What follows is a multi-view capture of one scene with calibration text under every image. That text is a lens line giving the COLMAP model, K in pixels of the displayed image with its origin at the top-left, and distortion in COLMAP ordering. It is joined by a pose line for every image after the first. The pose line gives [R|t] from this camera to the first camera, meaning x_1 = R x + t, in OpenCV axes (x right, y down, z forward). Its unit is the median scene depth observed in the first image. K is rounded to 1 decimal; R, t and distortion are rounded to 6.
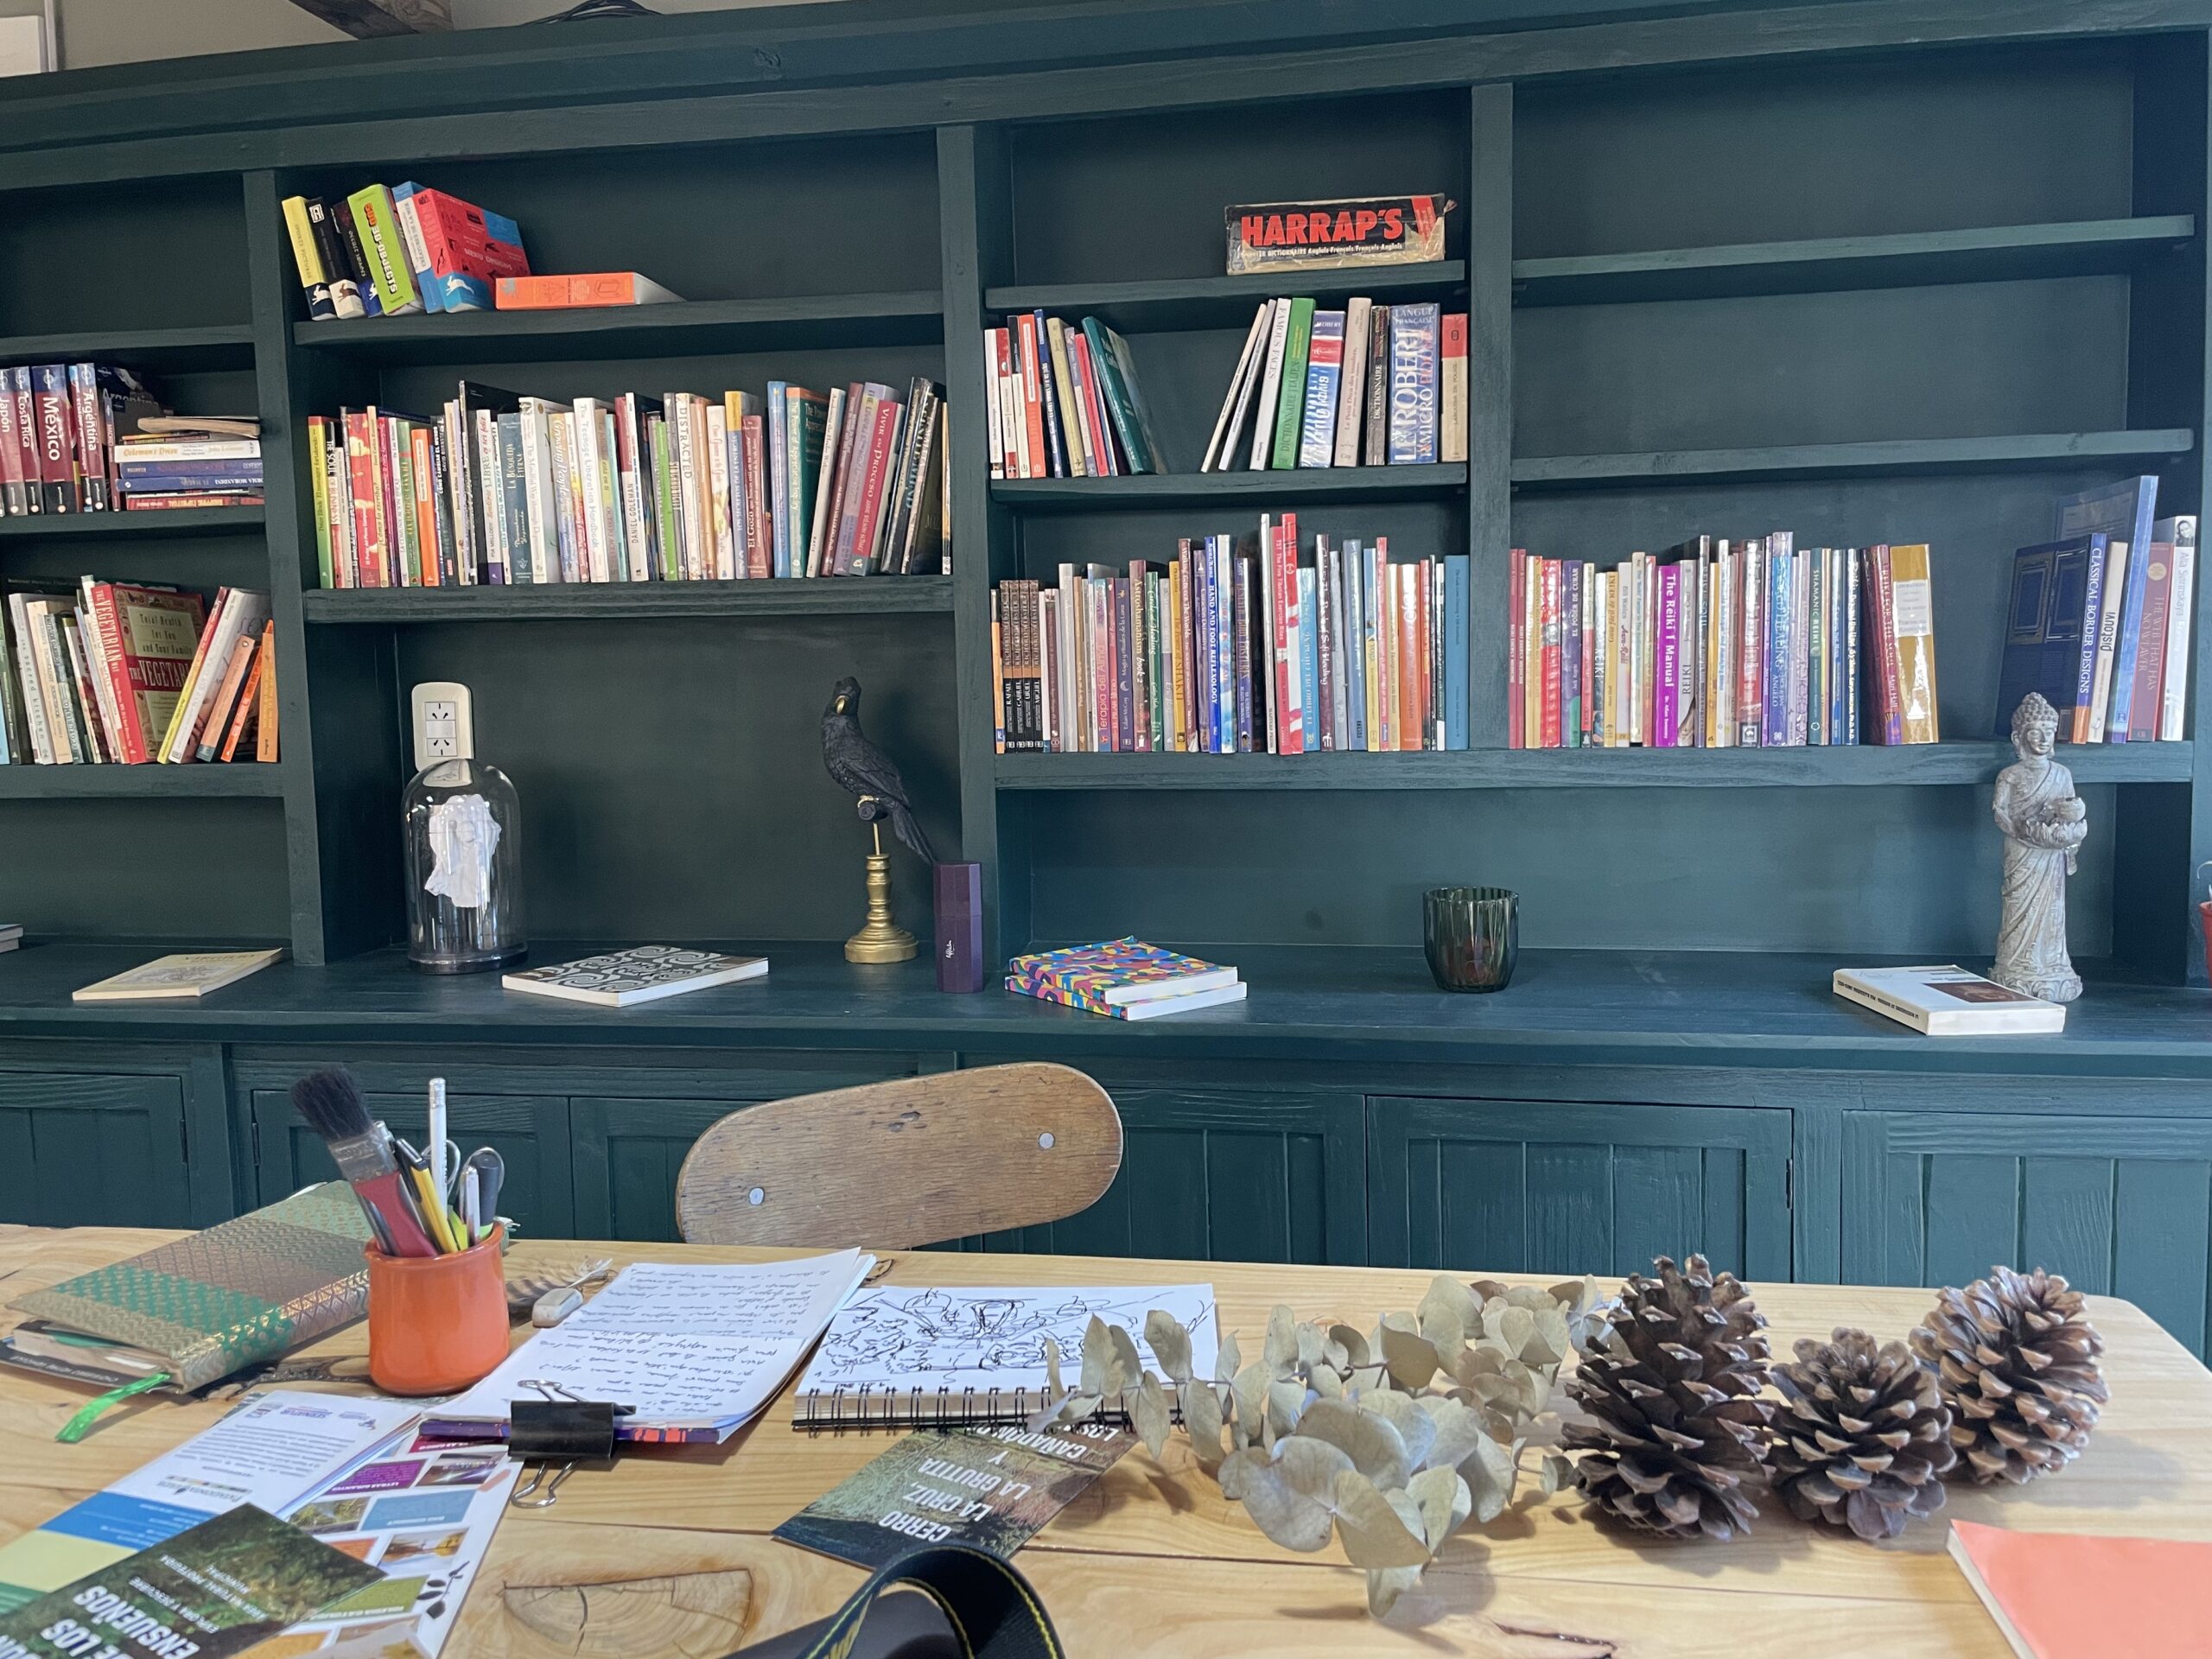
lens RADIAL K [[1675.8, 0, 1107.4], [0, 1675.8, 793.4], [0, 0, 1]] dist [0.091352, -0.124789]
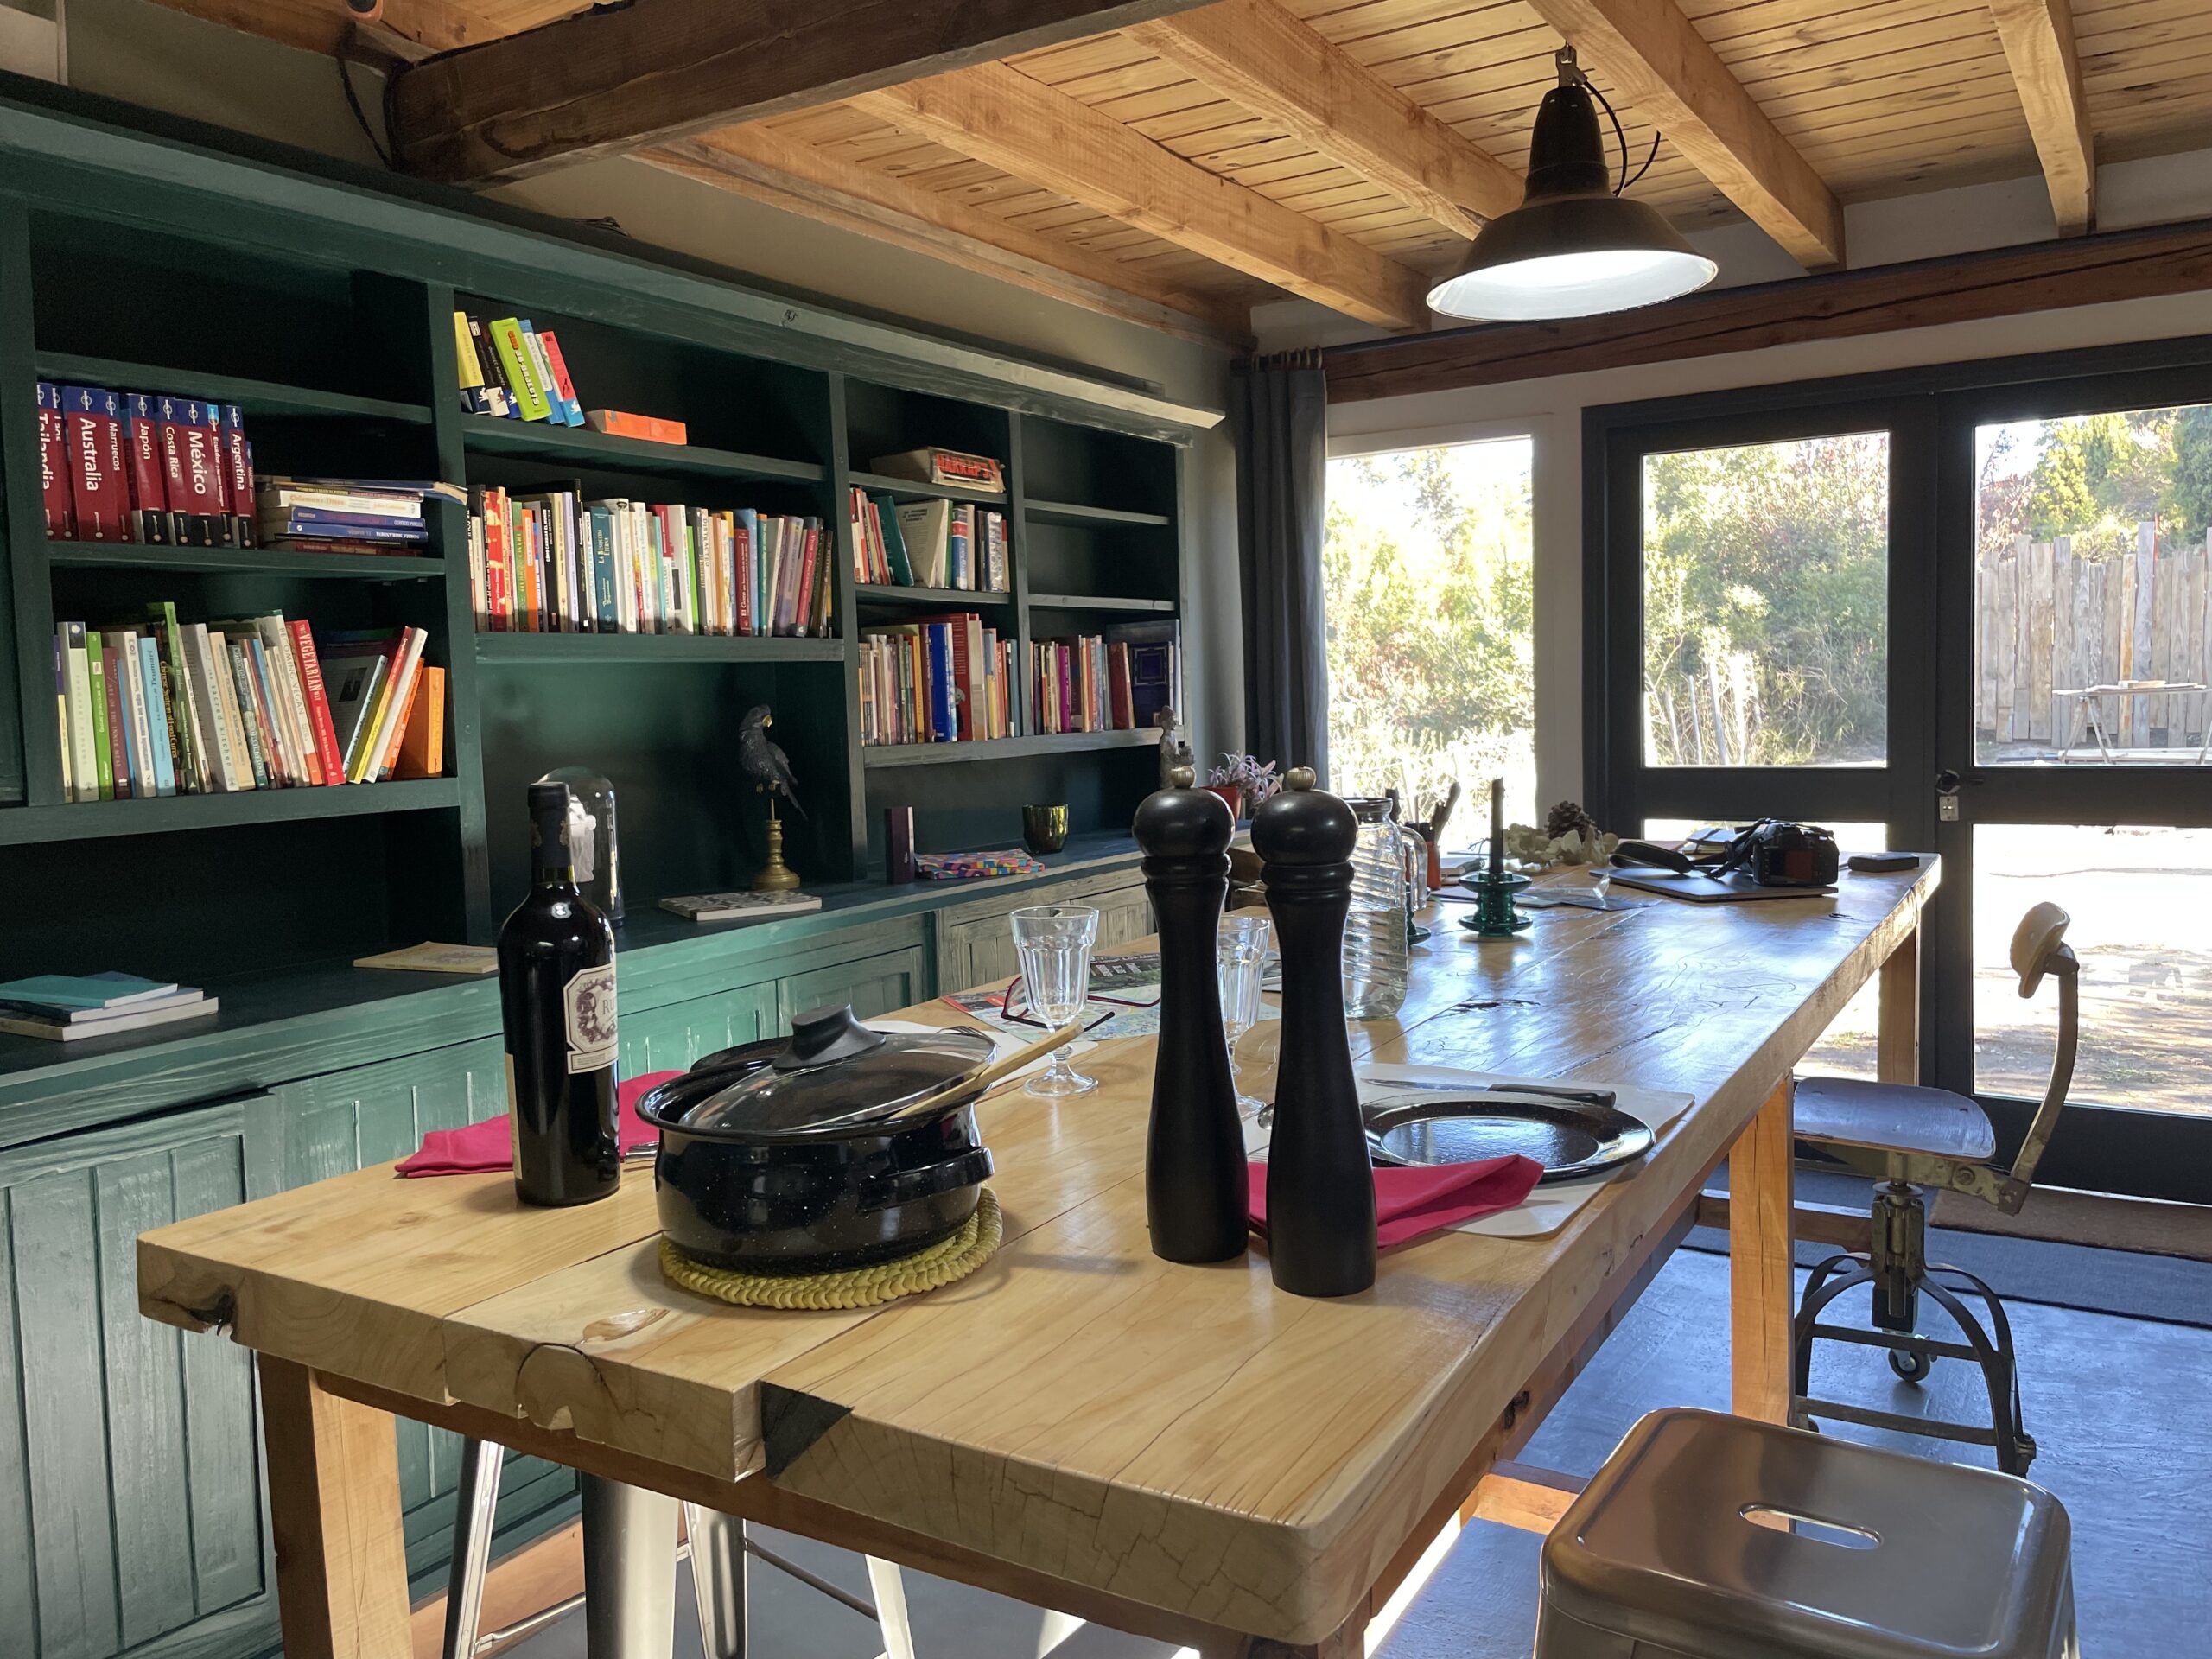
lens RADIAL K [[1675.8, 0, 1107.4], [0, 1675.8, 793.4], [0, 0, 1]] dist [0.091352, -0.124789]
pose [[0.374310, -0.048018, 0.926060, -1.462724], [0.107740, 0.994147, 0.008000, 0.033768], [-0.921023, 0.096779, 0.377292, 0.148801]]
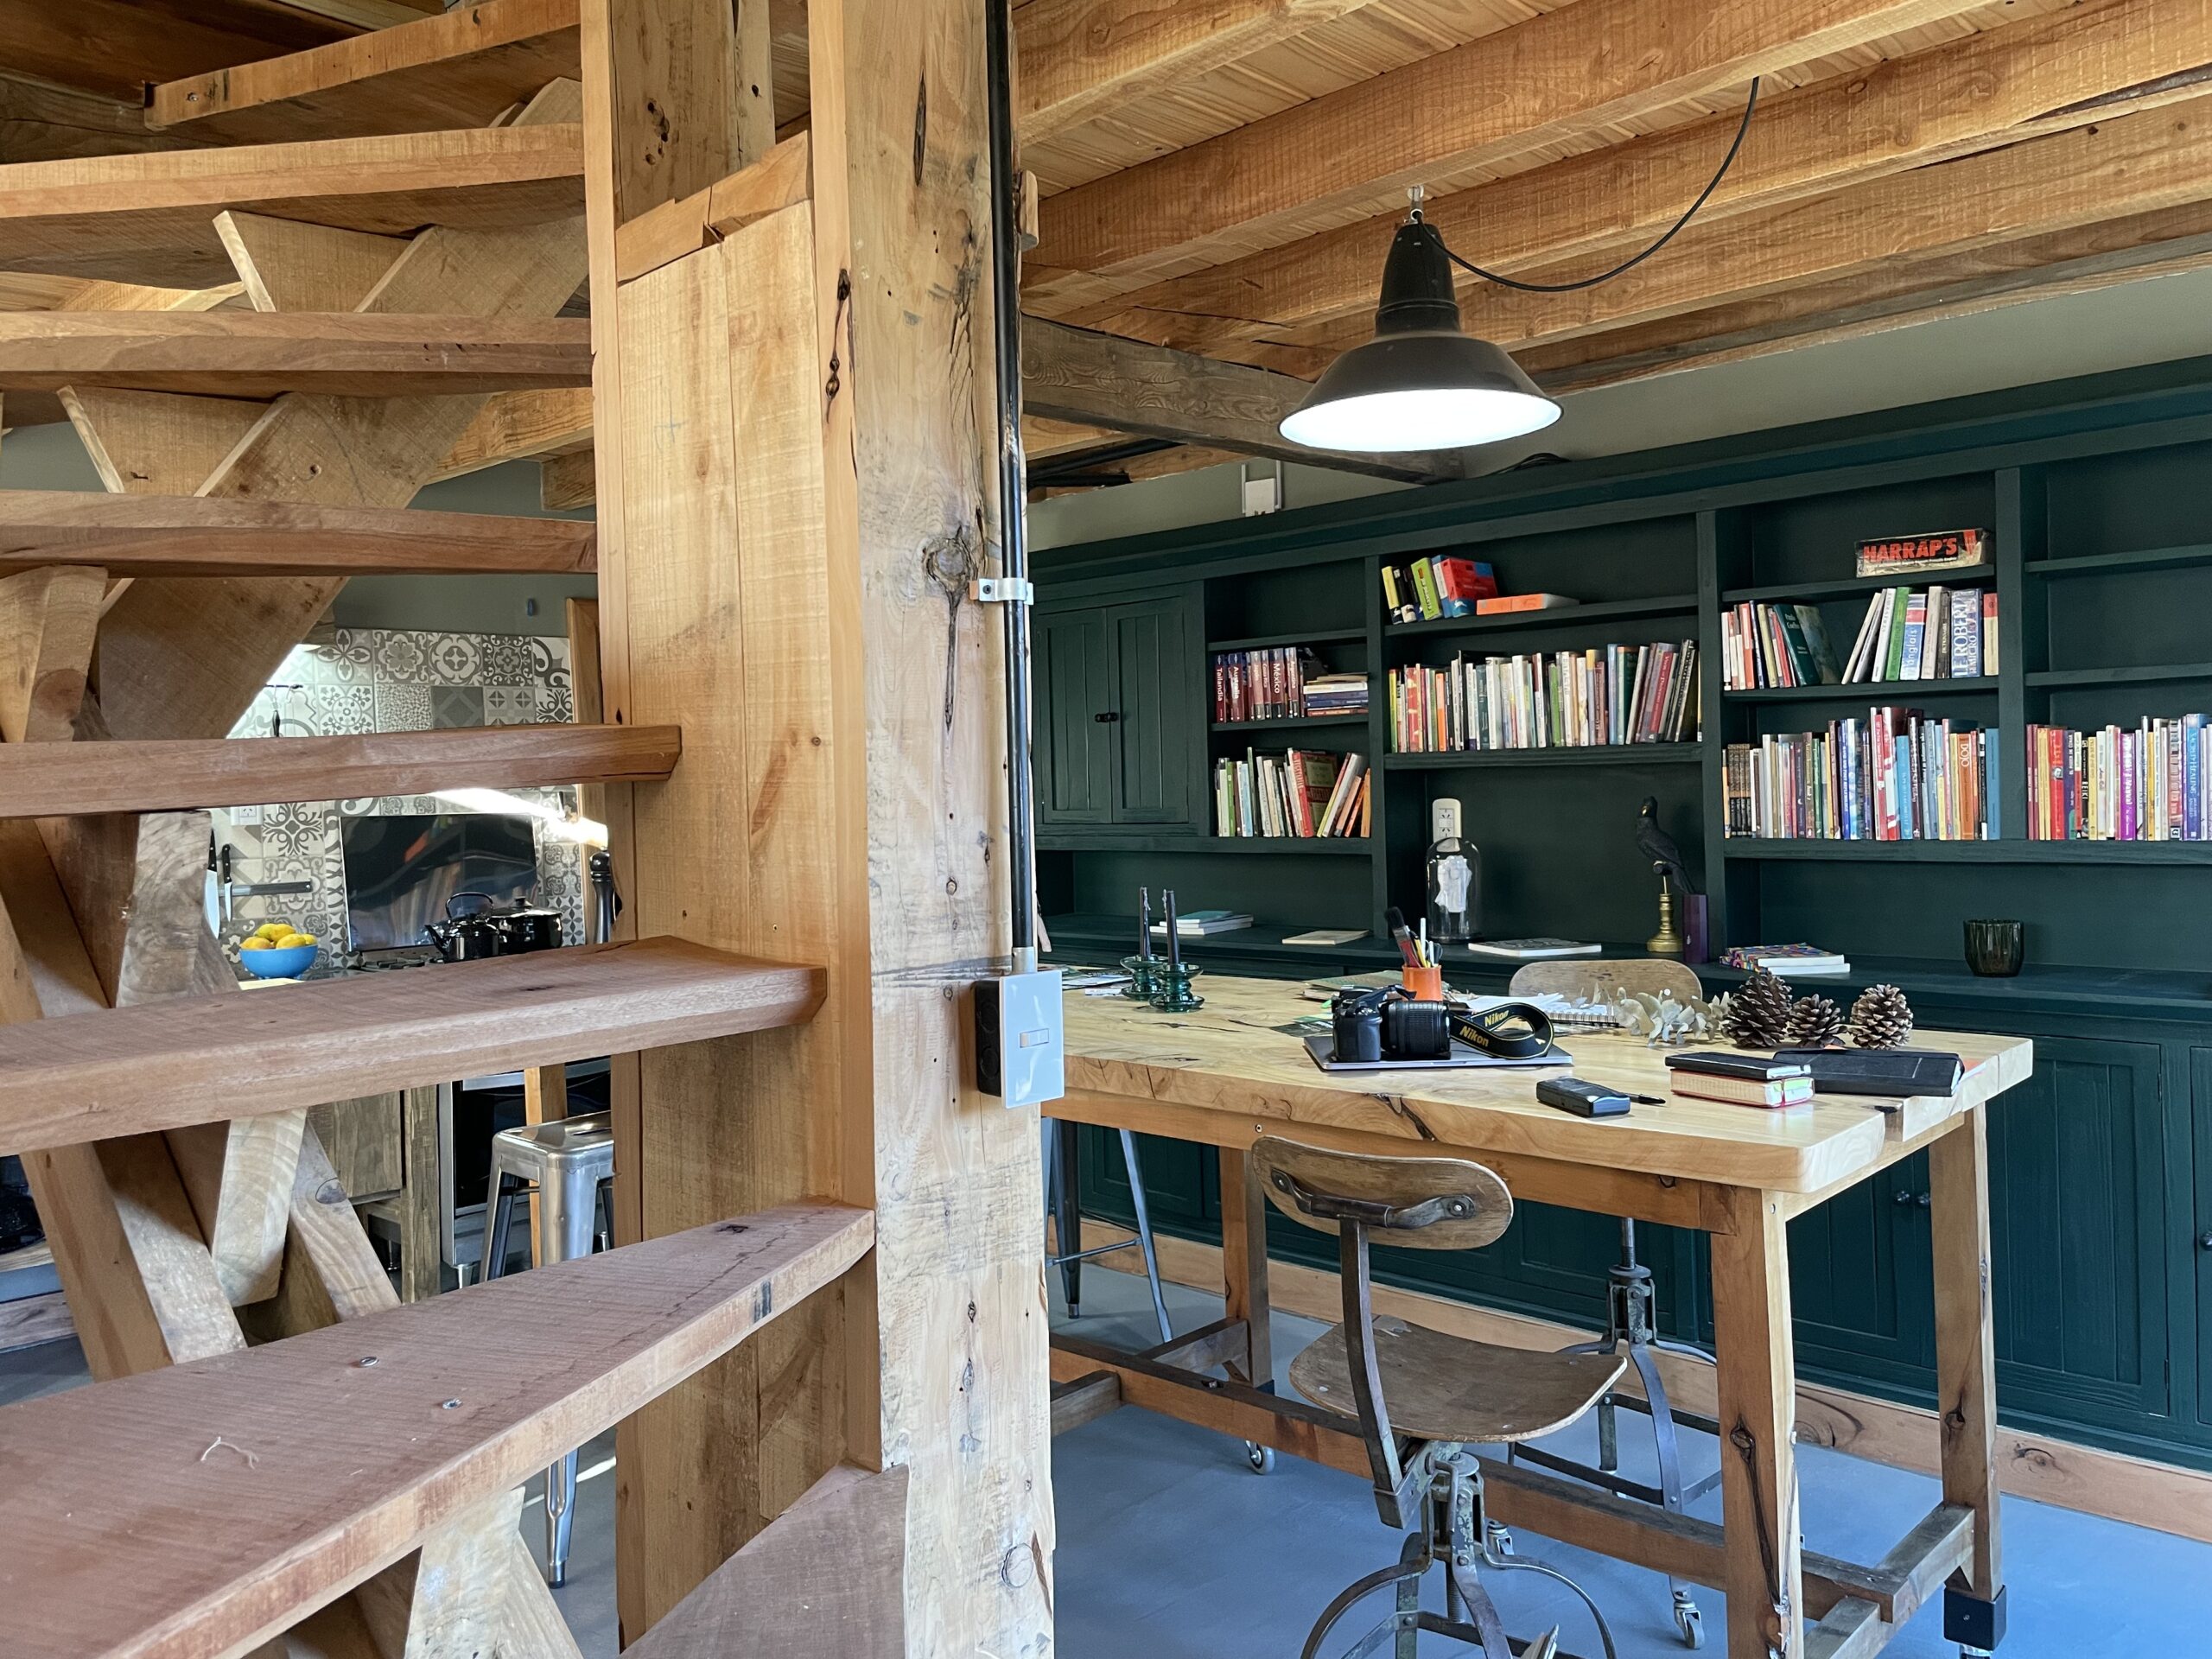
lens RADIAL K [[1675.8, 0, 1107.4], [0, 1675.8, 793.4], [0, 0, 1]] dist [0.091352, -0.124789]
pose [[0.828470, 0.001945, -0.560030, 0.397347], [-0.039690, 0.997683, -0.055250, 0.054895], [0.558625, 0.068001, 0.826628, -0.884595]]
